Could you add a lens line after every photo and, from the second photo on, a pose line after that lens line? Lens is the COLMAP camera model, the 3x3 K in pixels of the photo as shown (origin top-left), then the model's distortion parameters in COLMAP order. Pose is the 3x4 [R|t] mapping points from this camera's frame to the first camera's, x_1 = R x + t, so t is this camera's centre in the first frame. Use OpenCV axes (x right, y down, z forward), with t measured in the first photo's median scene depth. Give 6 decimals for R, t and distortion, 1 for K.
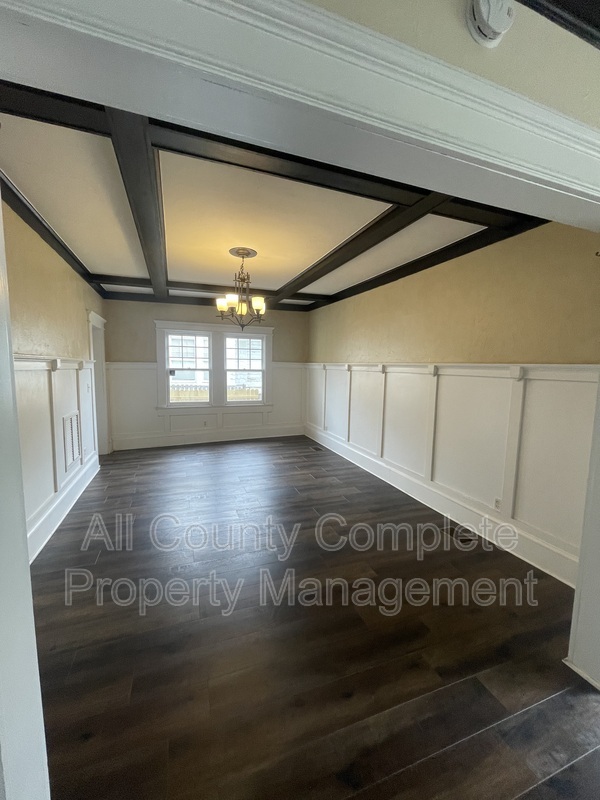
lens RADIAL K [[321.7, 0, 296.2], [0, 321.7, 397.9], [0, 0, 1]] dist [0.003904, -0.001200]
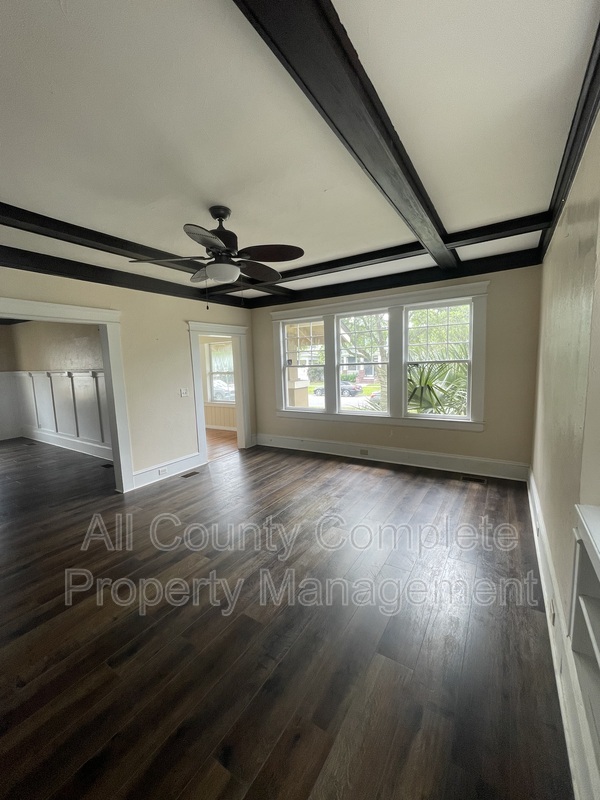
lens RADIAL K [[321.7, 0, 304.7], [0, 321.7, 398.9], [0, 0, 1]] dist [0.003904, -0.001200]
pose [[0.796304, -0.102168, 0.596206, 0.172282], [0.101557, 0.994223, 0.034731, 0.052504], [-0.596310, 0.032893, 0.802080, -0.542794]]
